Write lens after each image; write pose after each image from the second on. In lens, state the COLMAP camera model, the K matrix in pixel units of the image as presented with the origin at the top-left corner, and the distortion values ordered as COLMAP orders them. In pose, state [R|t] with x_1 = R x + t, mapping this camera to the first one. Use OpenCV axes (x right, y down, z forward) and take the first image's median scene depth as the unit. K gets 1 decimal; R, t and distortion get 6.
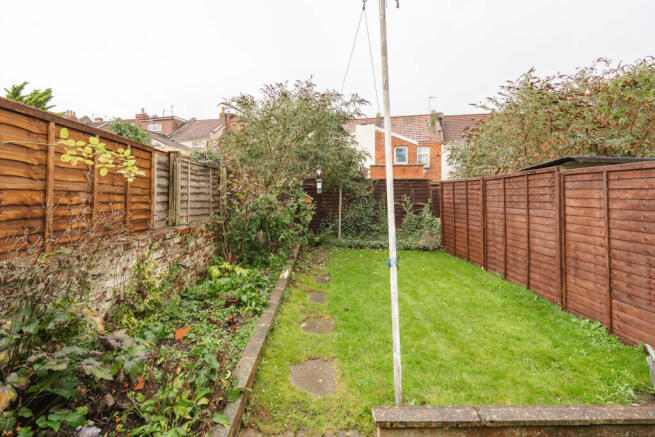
lens RADIAL K [[305.5, 0, 317.3], [0, 305.5, 197.7], [0, 0, 1]] dist [-0.002466, 0.000470]
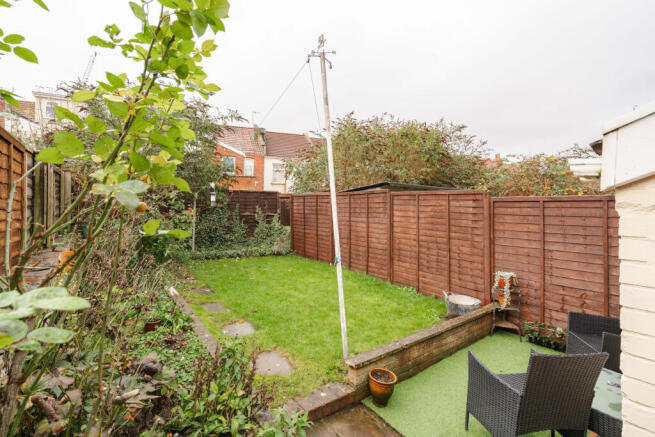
lens RADIAL K [[305.5, 0, 324.6], [0, 305.5, 212.5], [0, 0, 1]] dist [-0.002466, 0.000470]
pose [[0.816019, -0.007756, 0.577973, -0.288615], [-0.003271, 0.999832, 0.018036, -0.012399], [-0.578016, -0.016608, 0.815857, -0.041431]]
